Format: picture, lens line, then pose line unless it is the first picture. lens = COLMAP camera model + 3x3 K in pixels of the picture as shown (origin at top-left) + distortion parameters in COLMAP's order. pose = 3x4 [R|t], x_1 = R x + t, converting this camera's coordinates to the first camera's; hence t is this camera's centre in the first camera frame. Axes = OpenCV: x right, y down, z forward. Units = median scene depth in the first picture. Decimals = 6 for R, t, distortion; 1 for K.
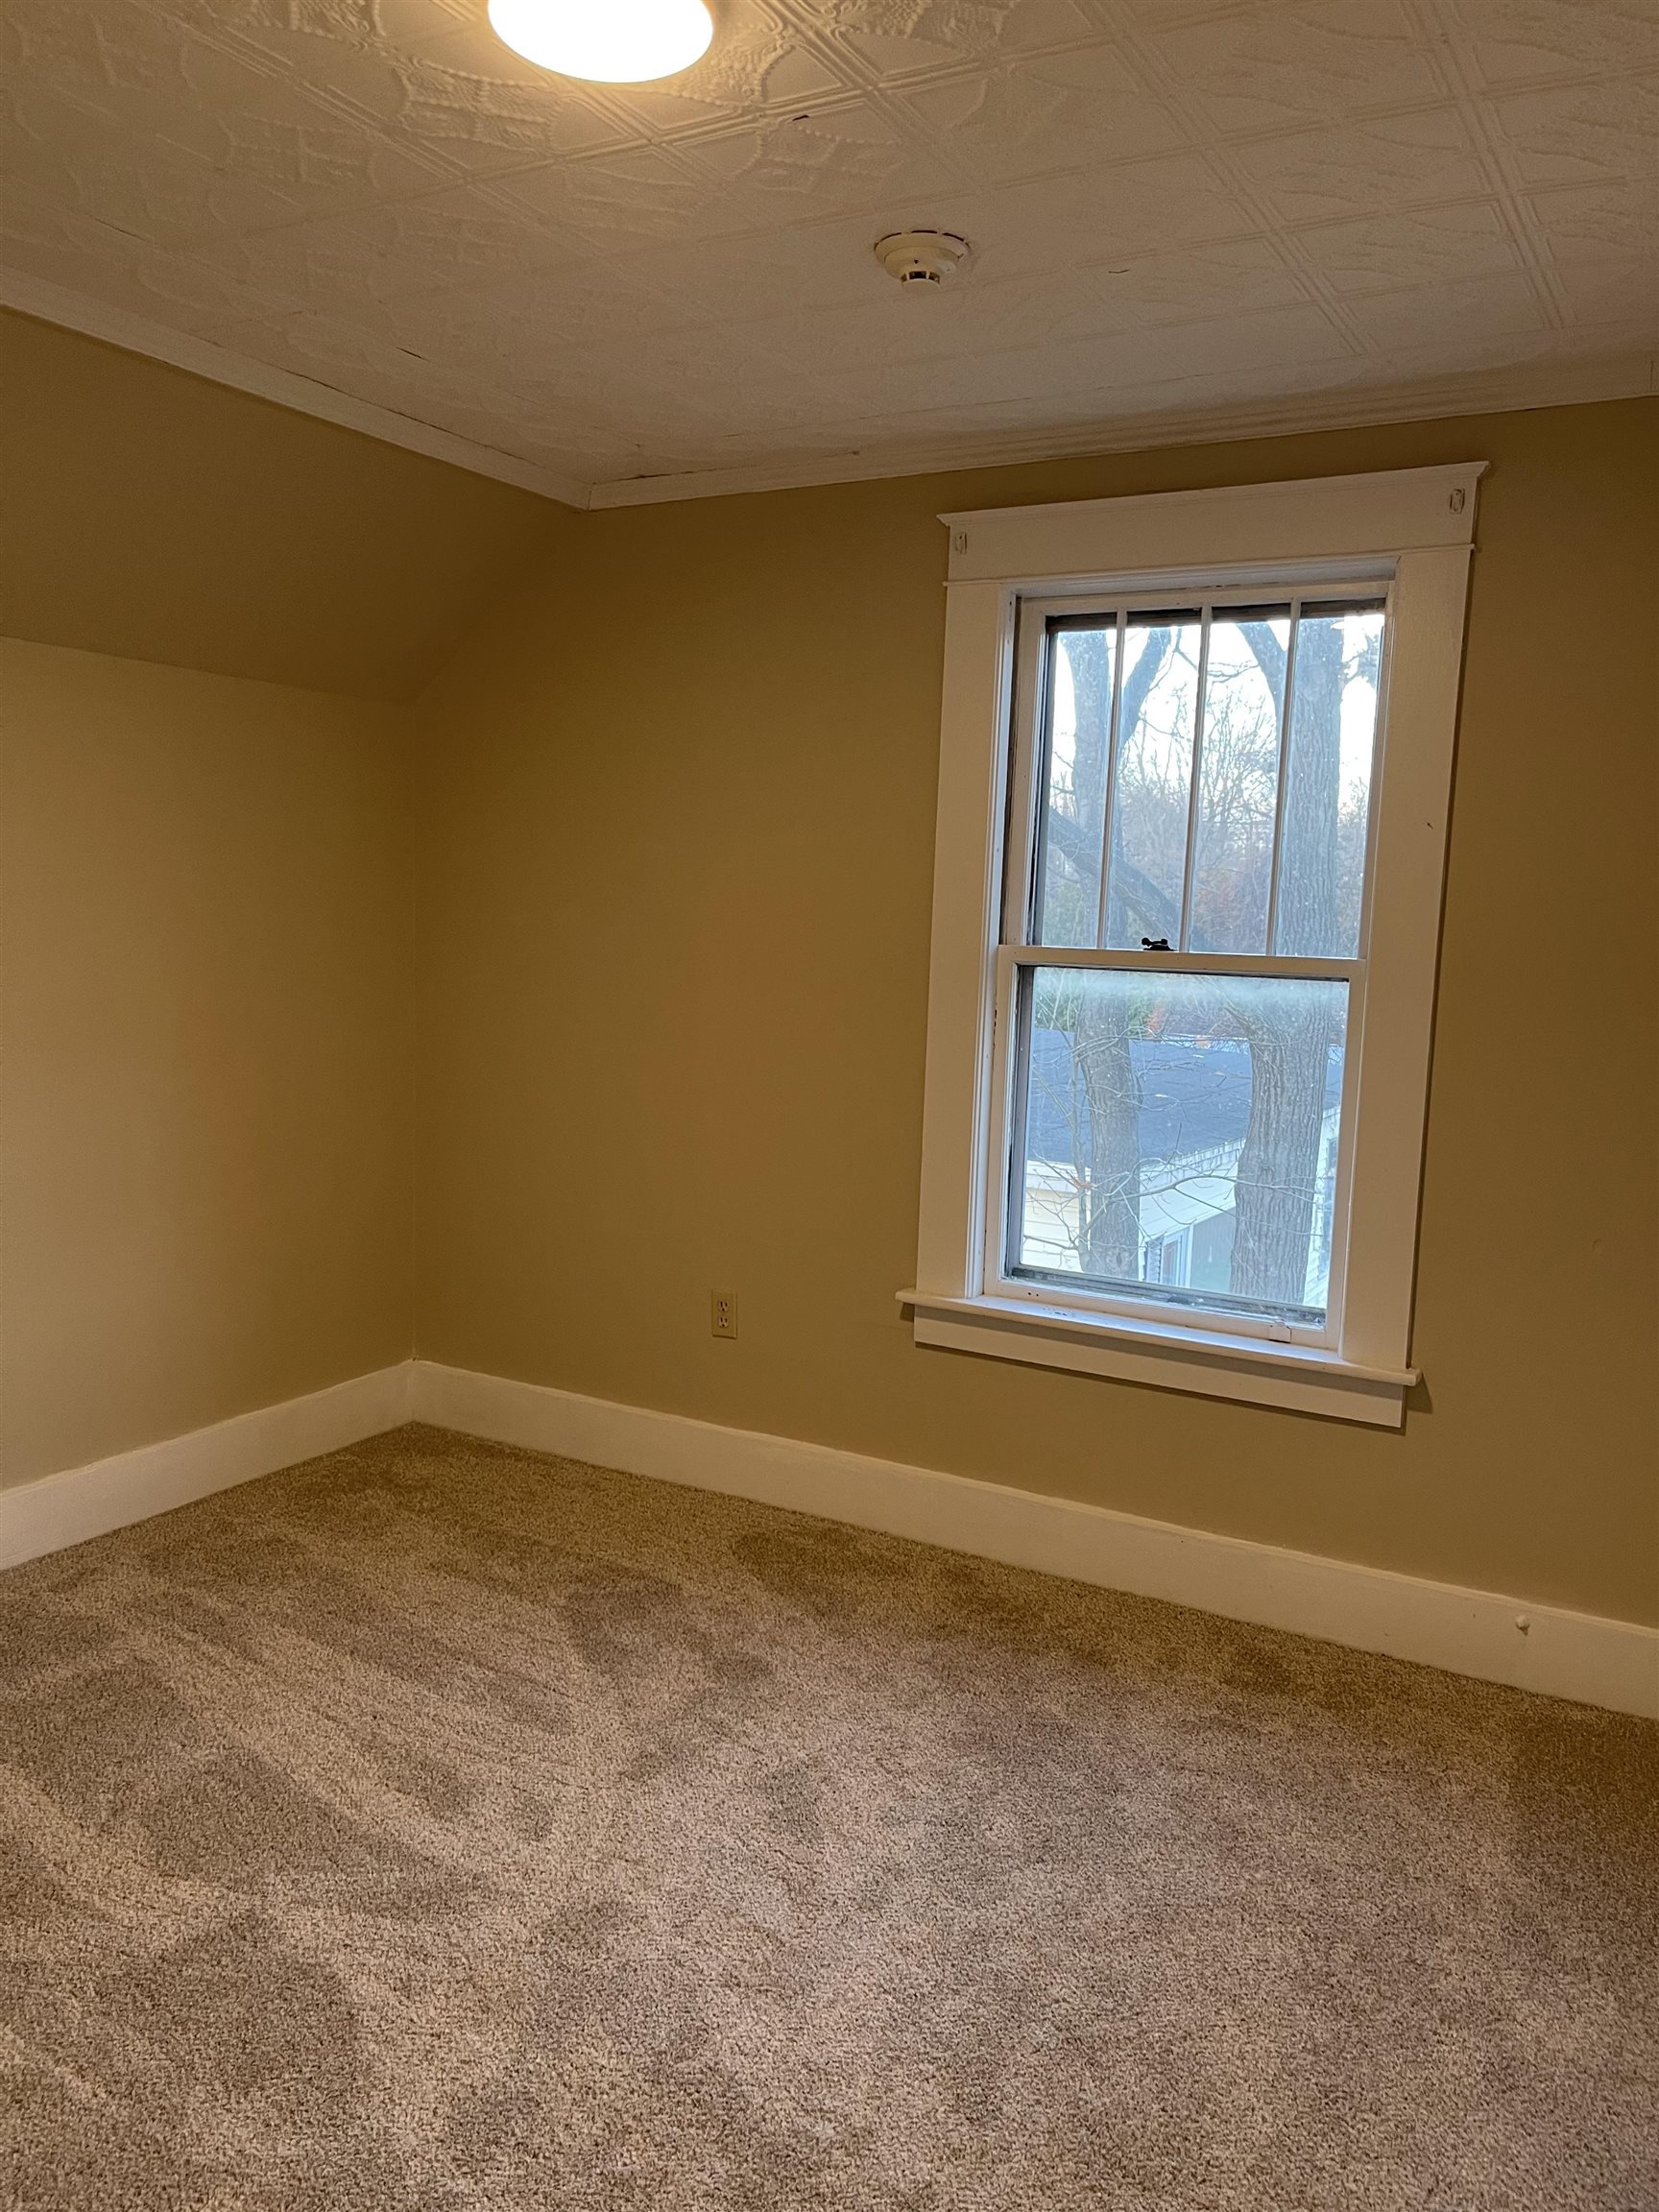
lens RADIAL K [[1655.0, 0, 818.3], [0, 1655.0, 1108.0], [0, 0, 1]] dist [0.054981, -0.072214]
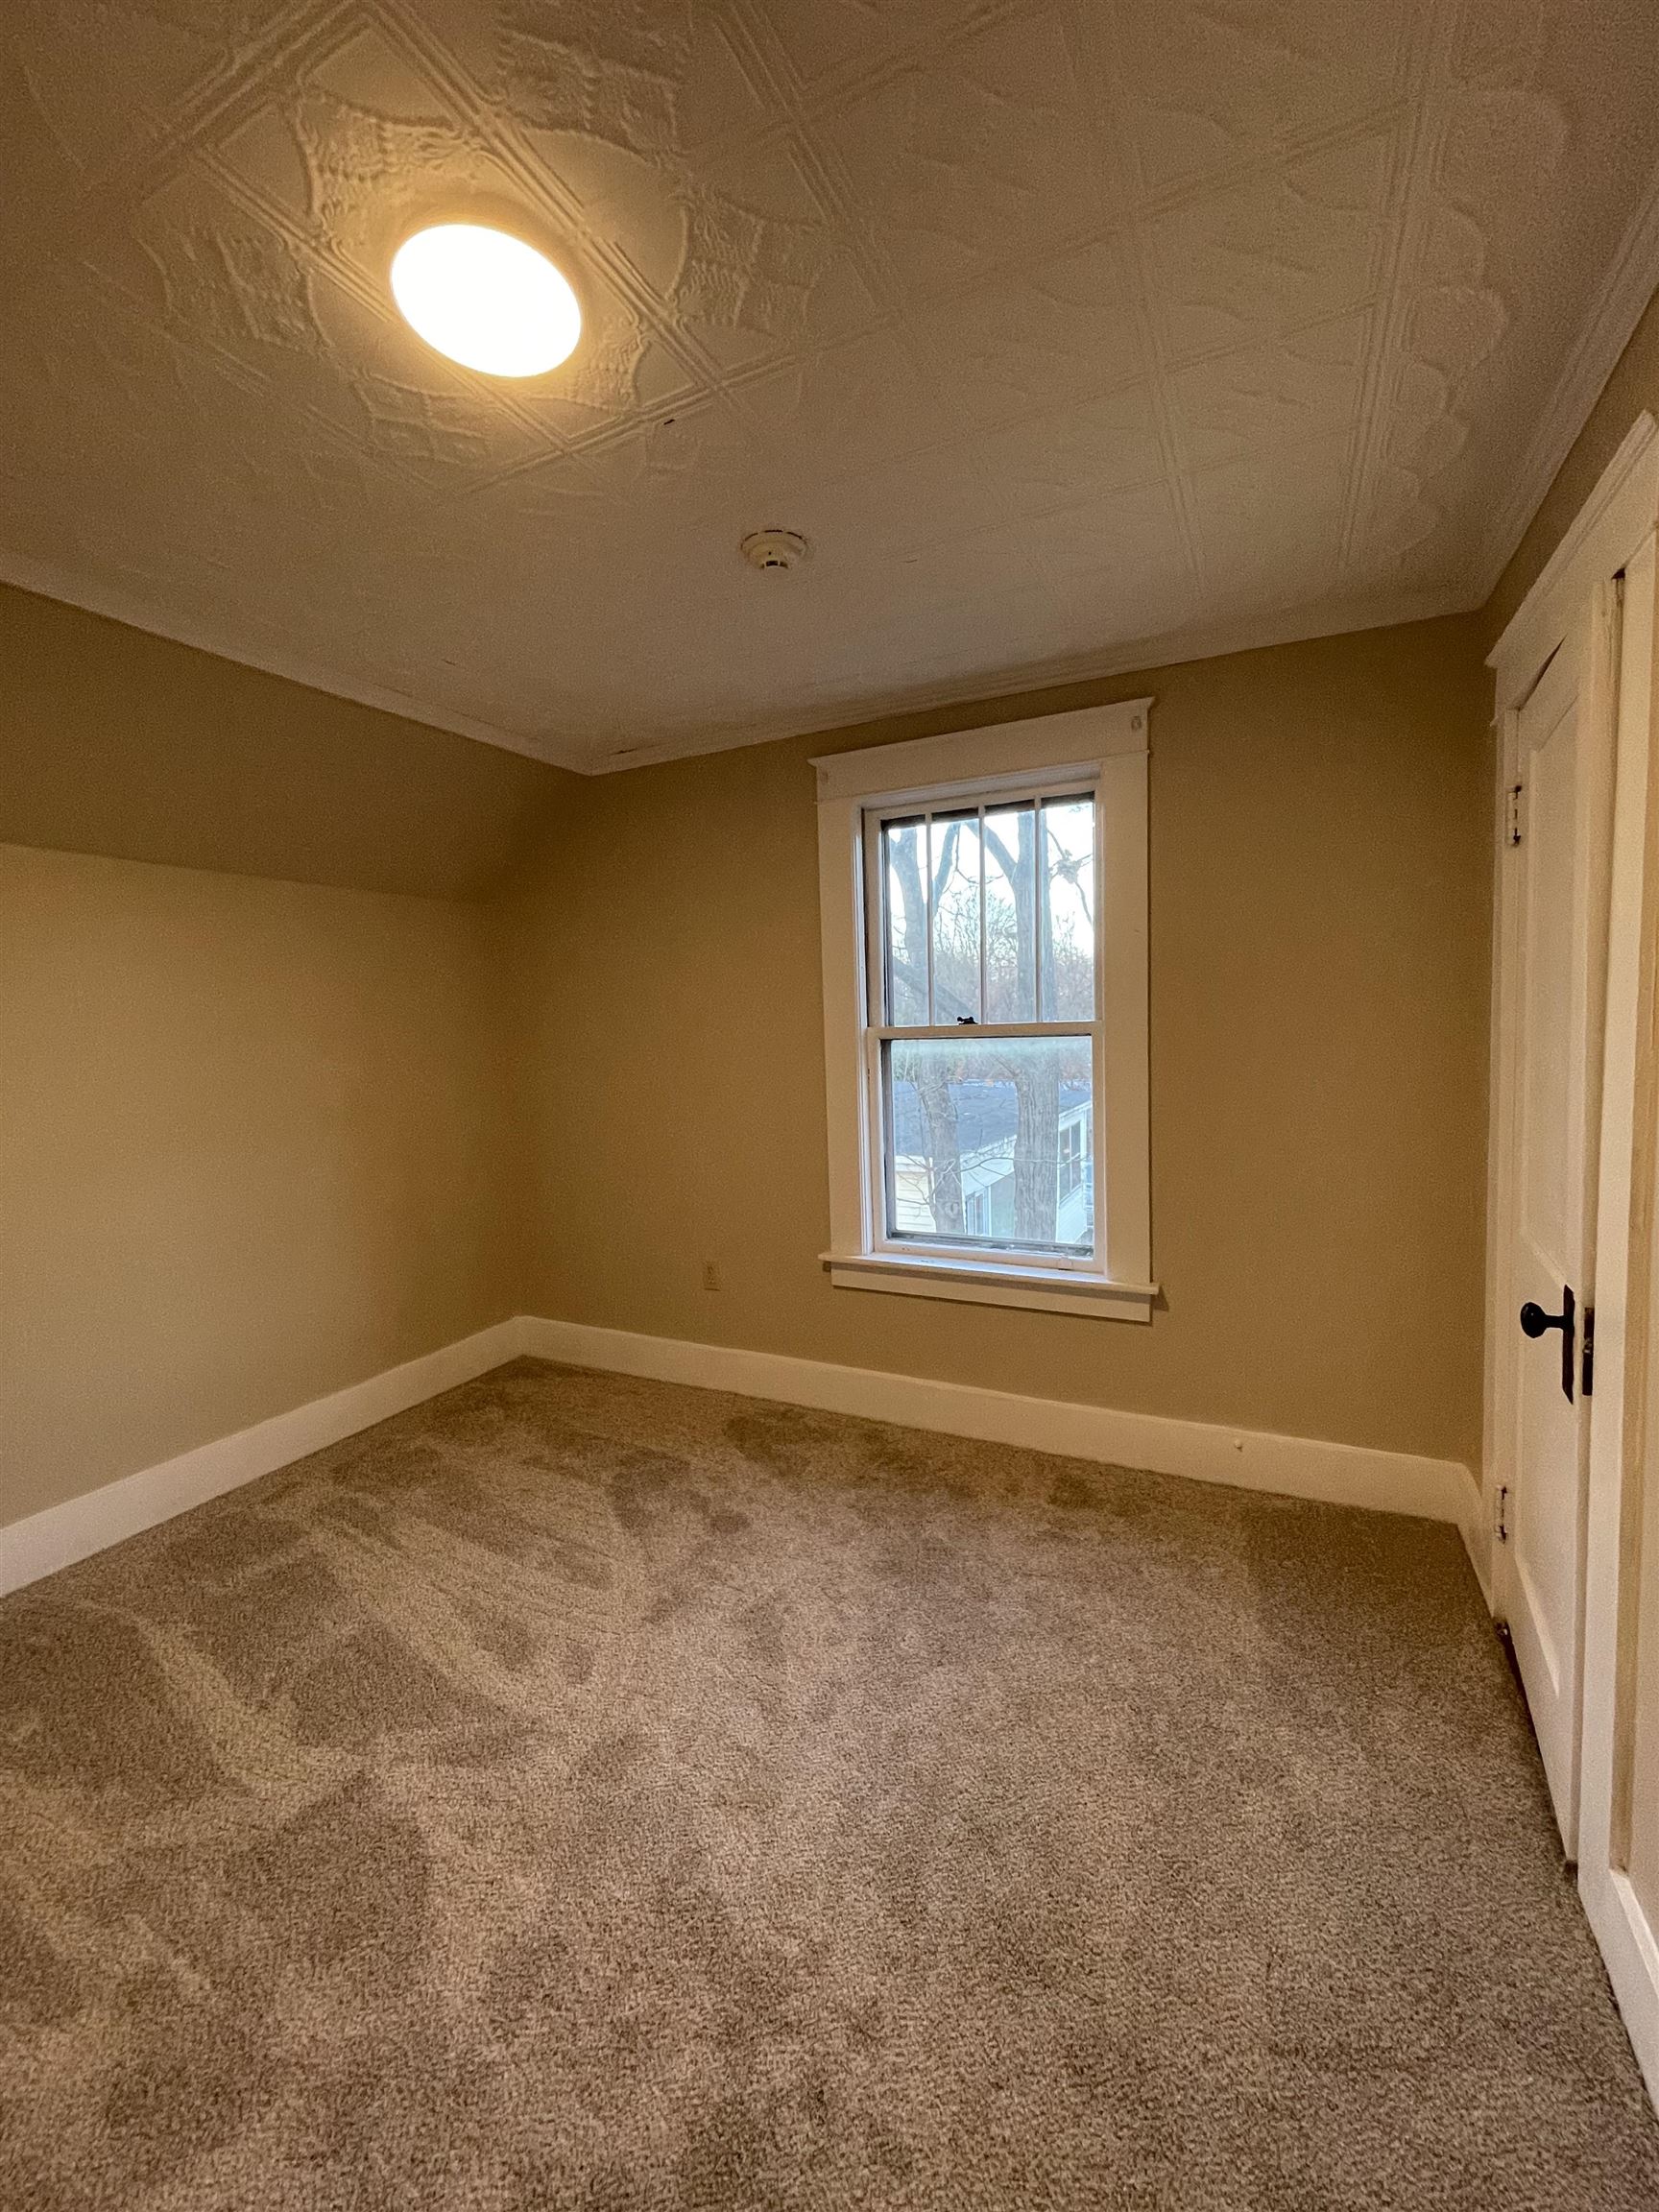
lens RADIAL K [[885.0, 0, 820.0], [0, 885.0, 1095.4], [0, 0, 1]] dist [-0.003498, 0.002485]
pose [[0.996611, -0.070050, 0.043122, 0.029565], [0.071750, 0.996652, -0.039214, -0.006341], [-0.040231, 0.042175, 0.998300, 0.209825]]
